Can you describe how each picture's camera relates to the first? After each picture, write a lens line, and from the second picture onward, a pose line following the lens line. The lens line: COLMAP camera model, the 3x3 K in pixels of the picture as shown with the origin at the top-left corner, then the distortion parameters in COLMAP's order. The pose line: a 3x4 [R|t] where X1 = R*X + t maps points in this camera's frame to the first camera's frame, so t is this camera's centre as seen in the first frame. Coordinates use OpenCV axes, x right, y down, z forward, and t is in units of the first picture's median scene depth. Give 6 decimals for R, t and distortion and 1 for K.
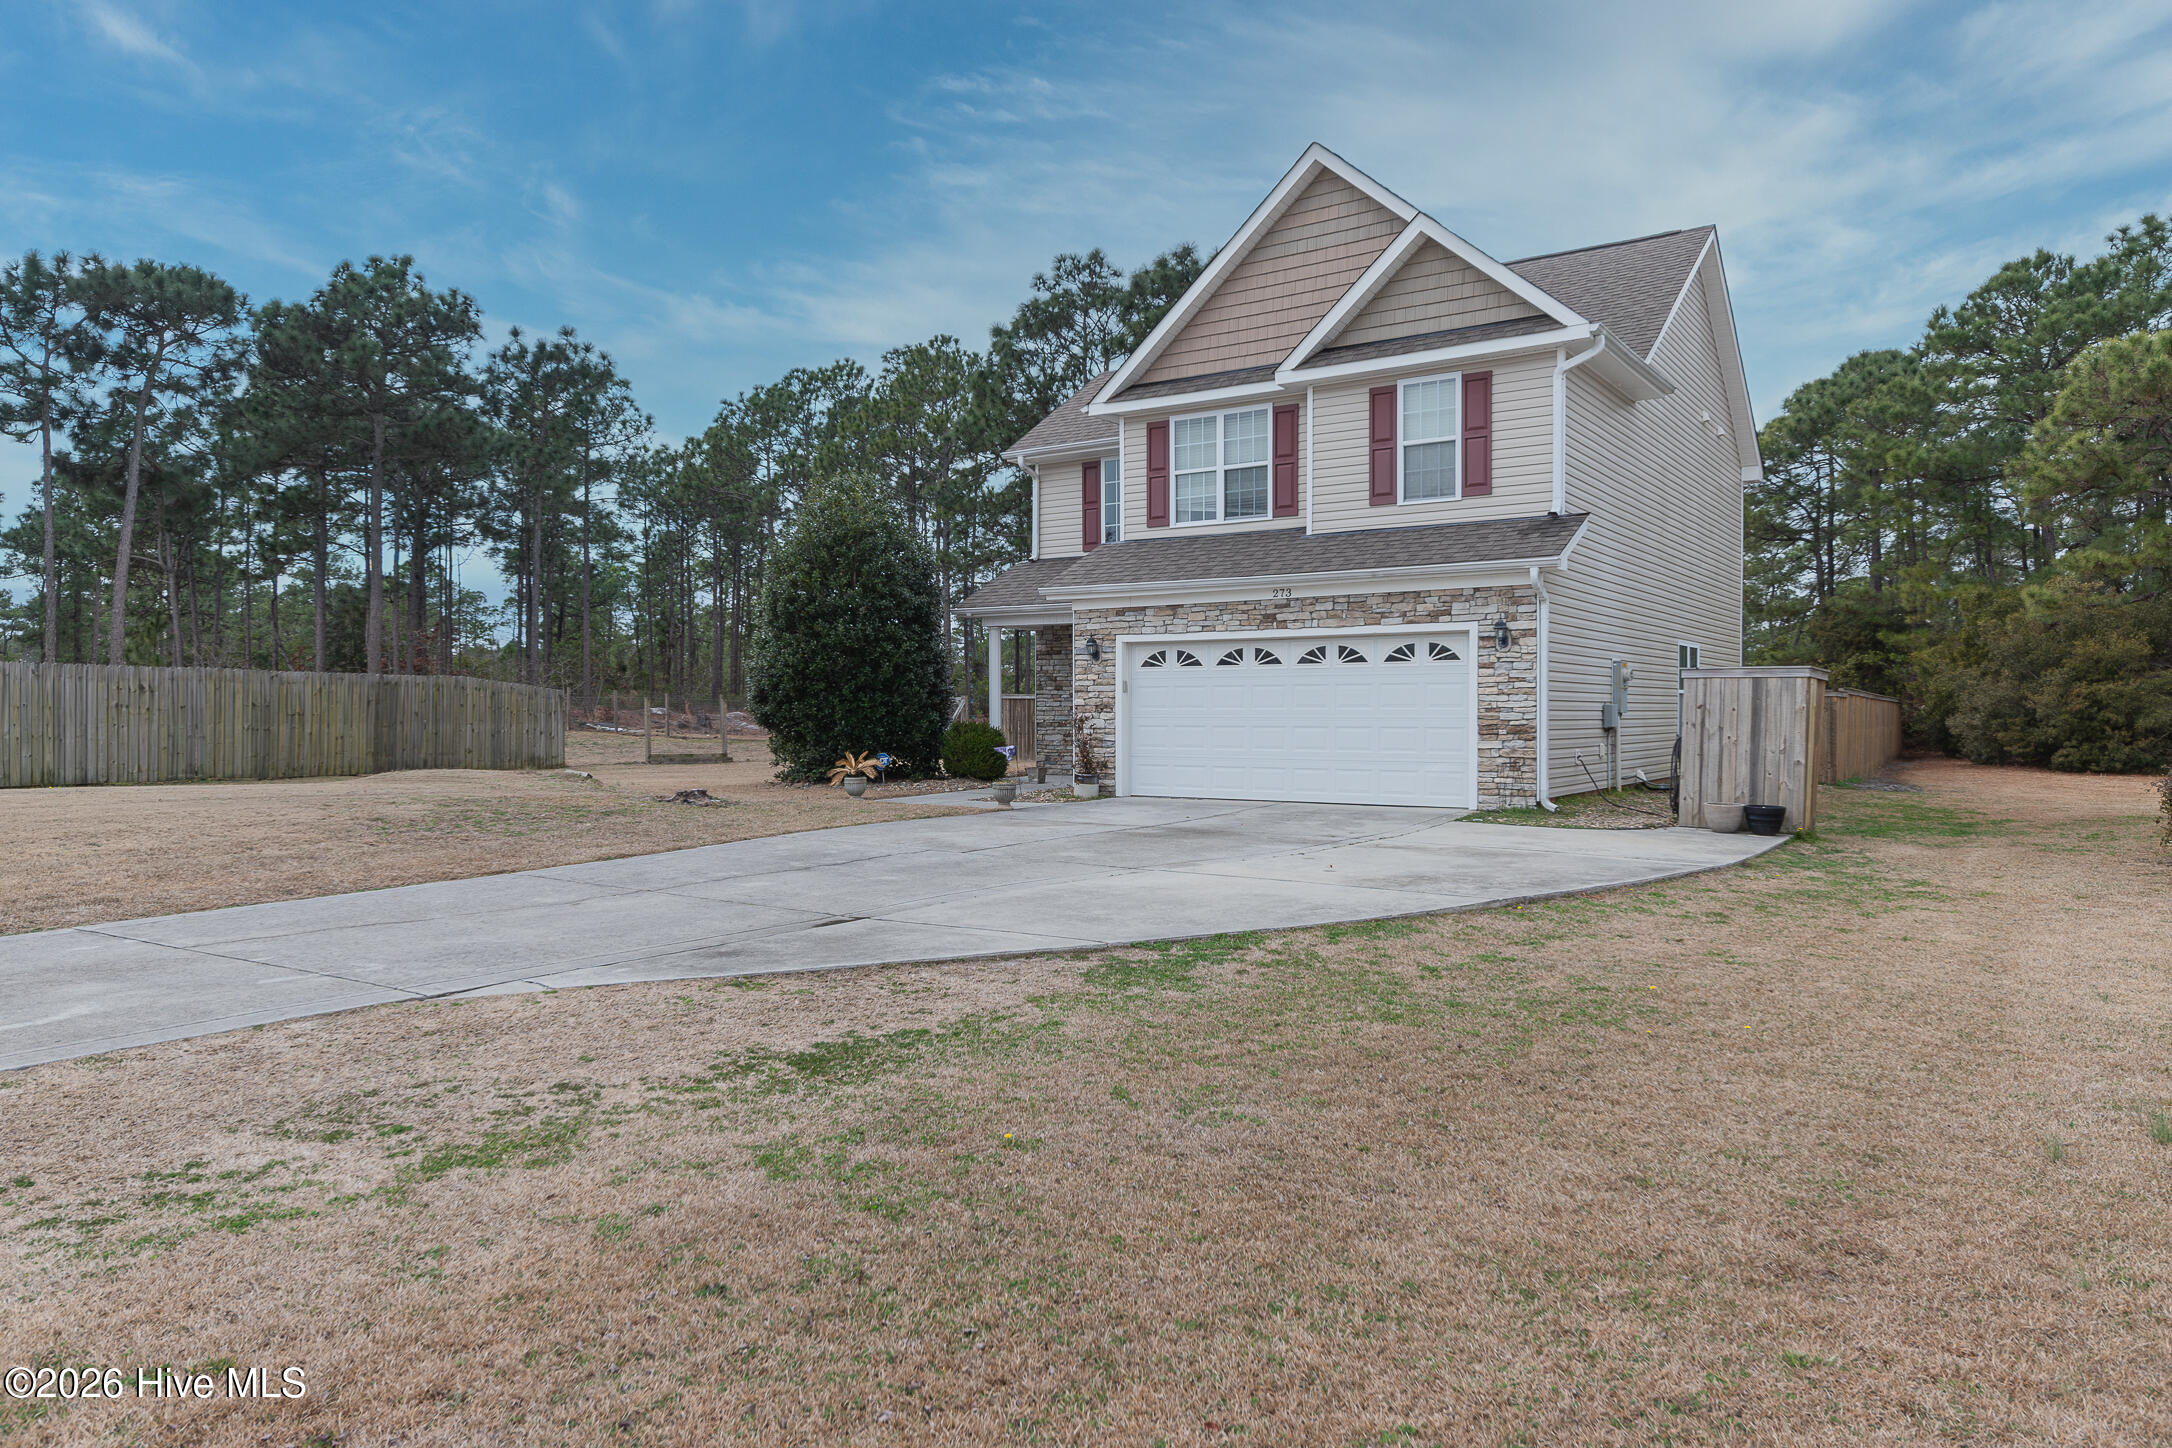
lens RADIAL K [[1407.3, 0, 1102.6], [0, 1407.3, 717.1], [0, 0, 1]] dist [0.004452, -0.007215]
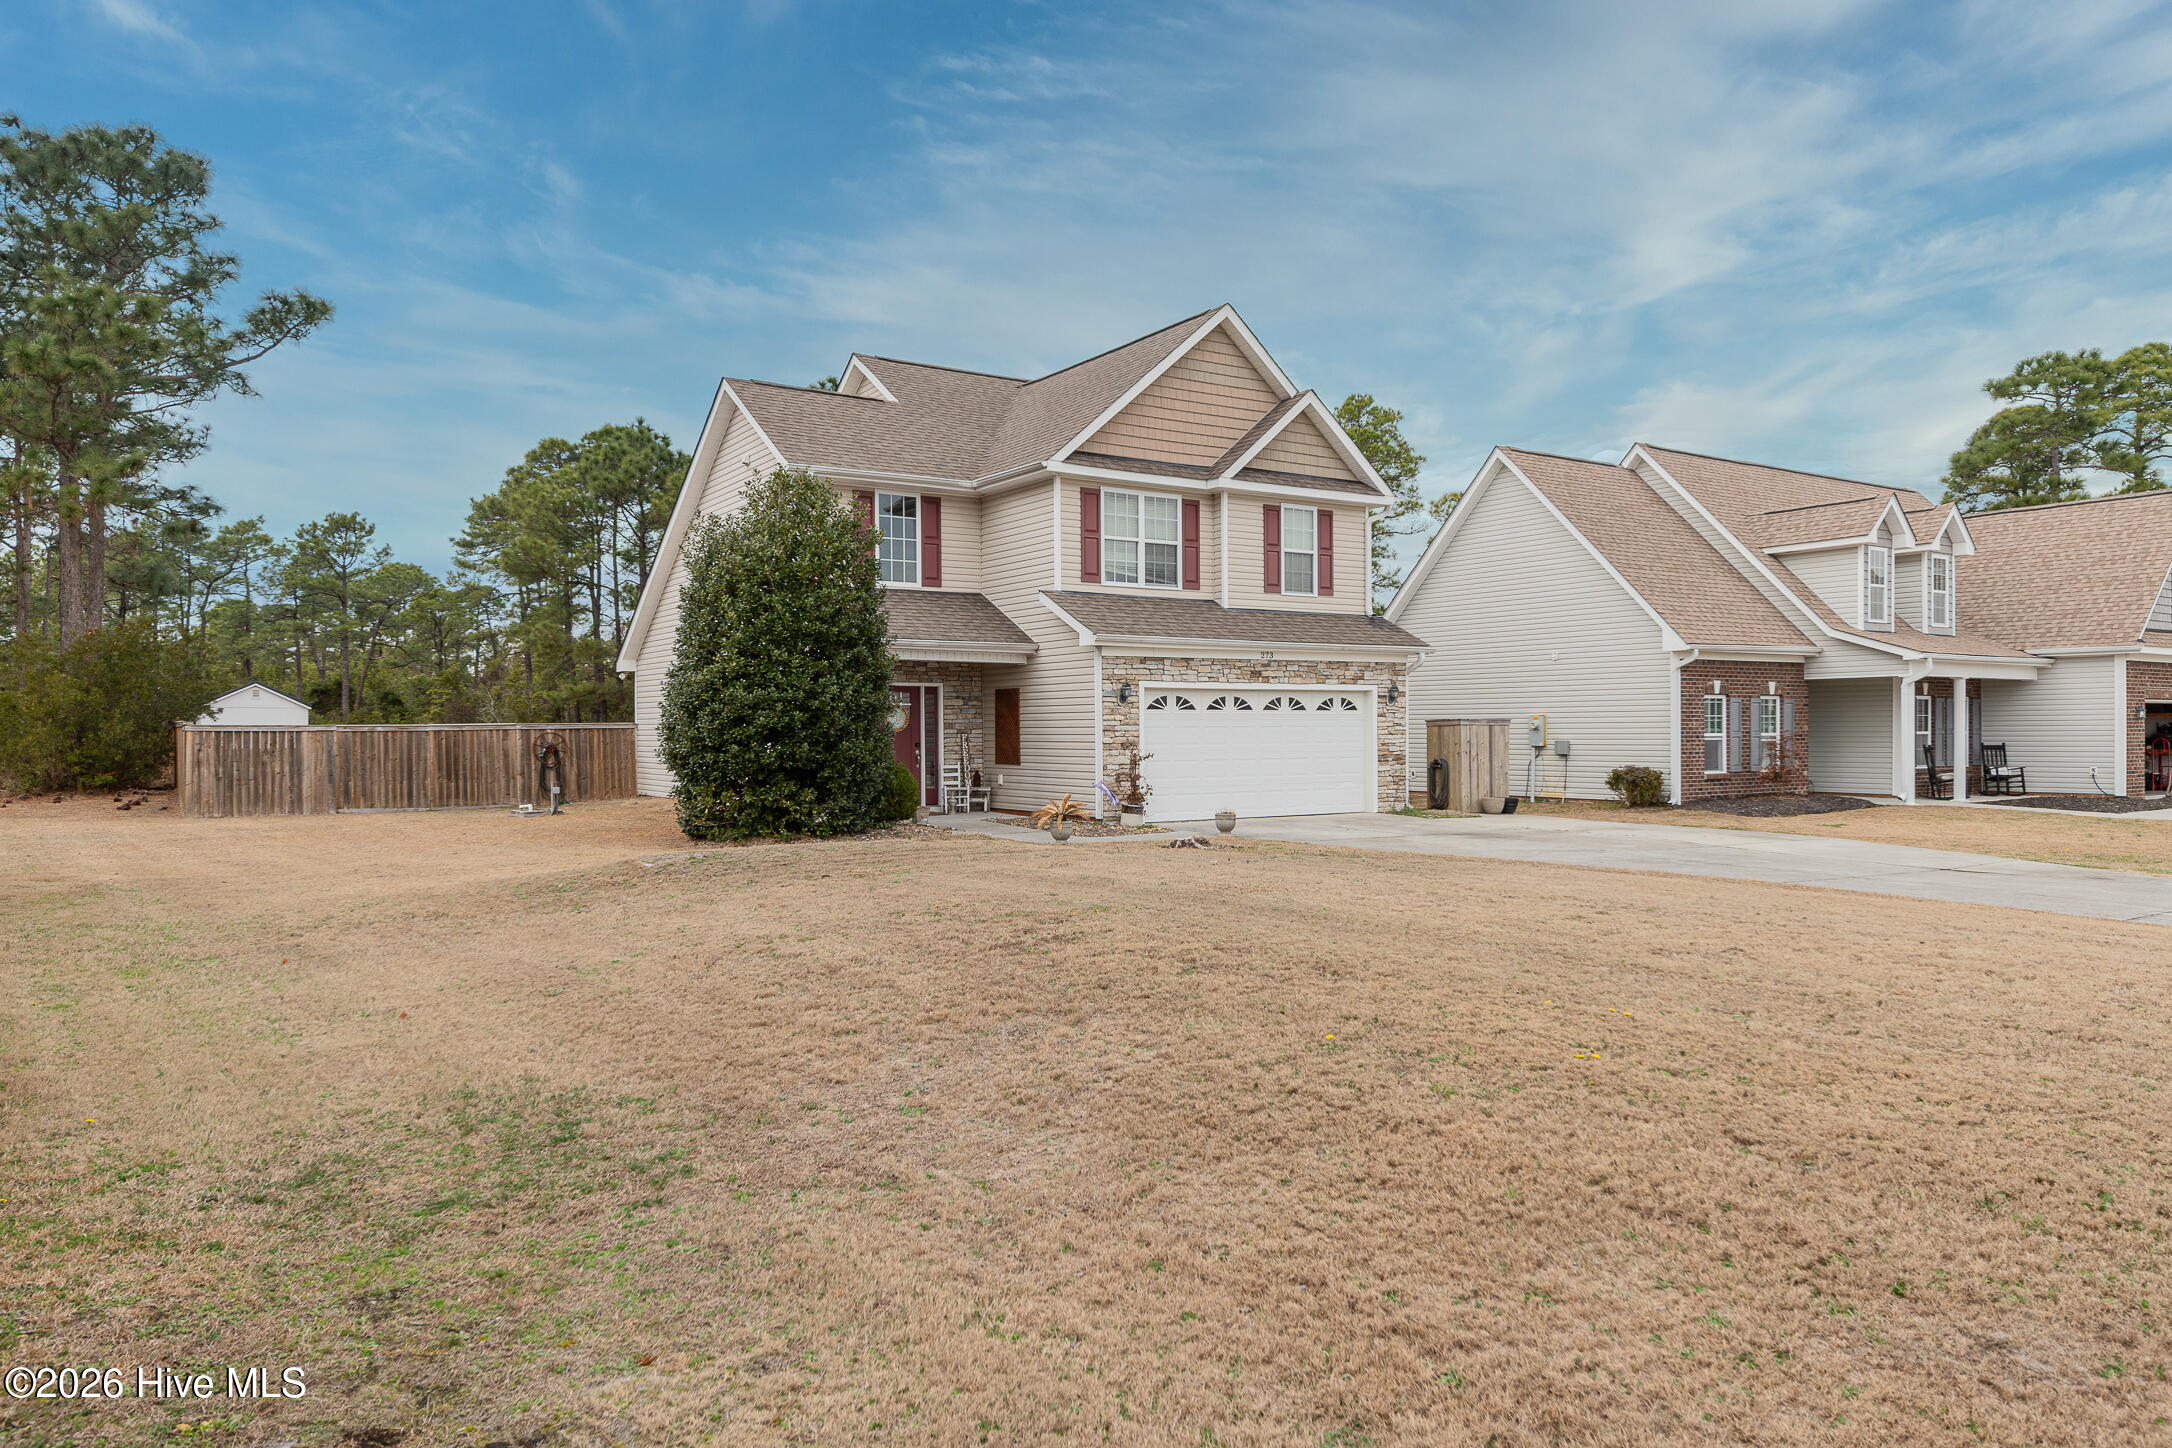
lens RADIAL K [[1407.3, 0, 1081.4], [0, 1407.3, 730.9], [0, 0, 1]] dist [0.004452, -0.007215]
pose [[0.398669, 0.000476, 0.917095, -1.060781], [0.008186, 0.999958, -0.004077, -0.014186], [-0.917059, 0.009132, 0.398648, 0.606914]]
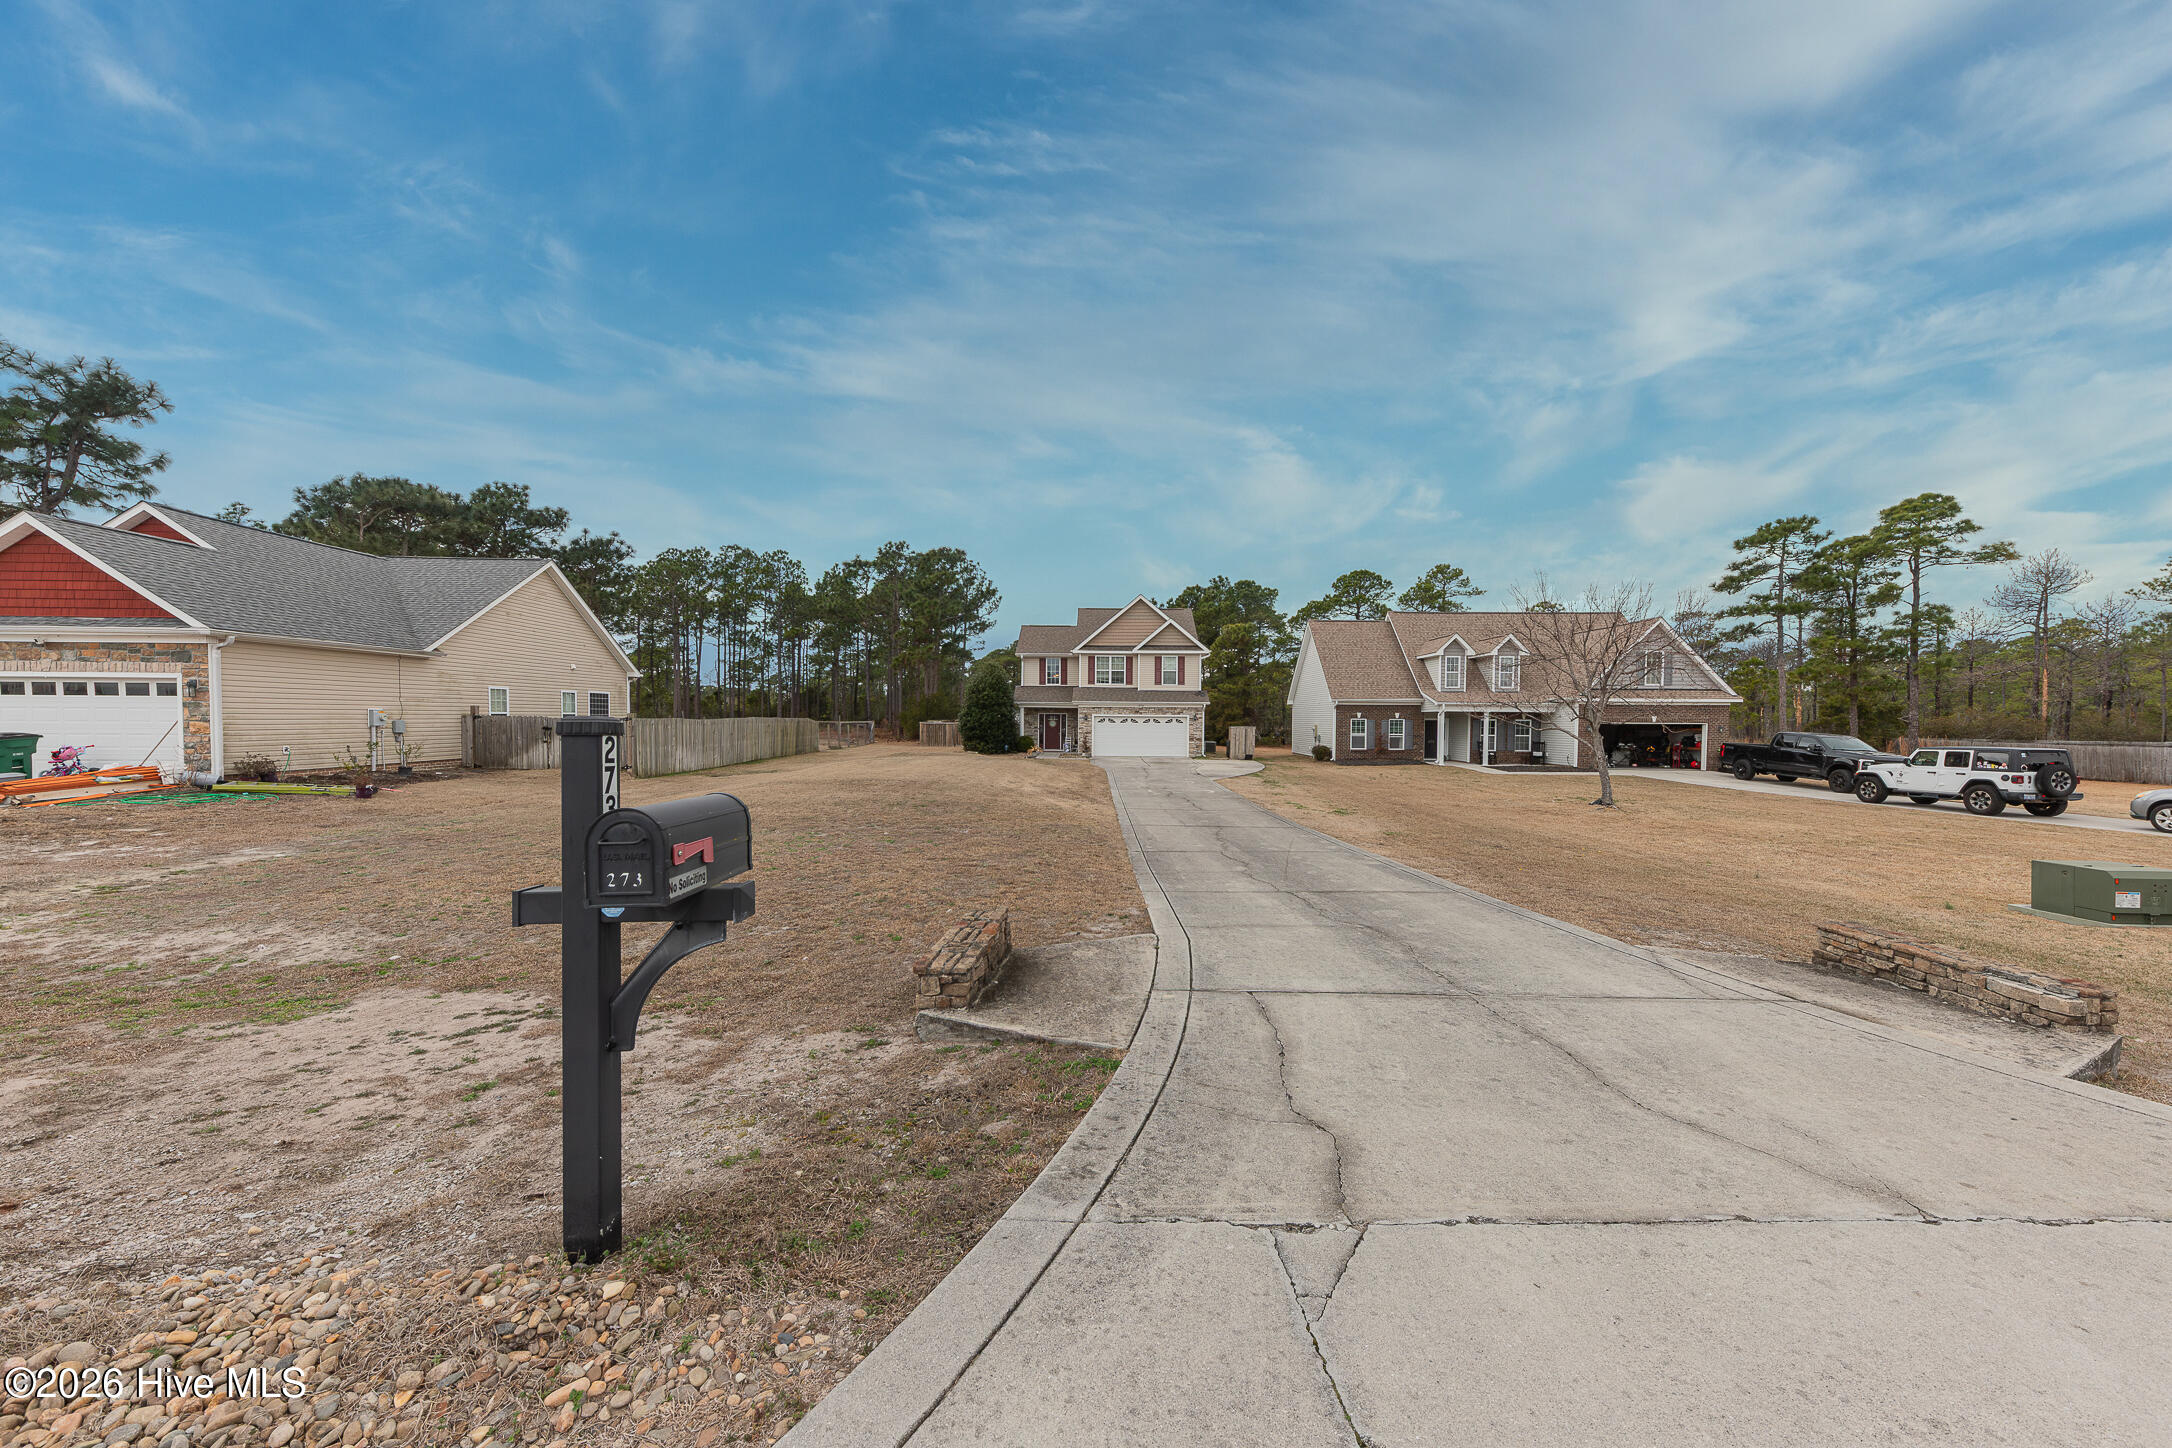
lens RADIAL K [[773.1, 0, 1079.3], [0, 773.1, 729.3], [0, 0, 1]] dist [0.000343, -0.000006]
pose [[0.845471, 0.010877, 0.533910, -1.166101], [-0.009936, 0.999940, -0.004637, -0.006300], [-0.533929, -0.001384, 0.845528, -0.774468]]
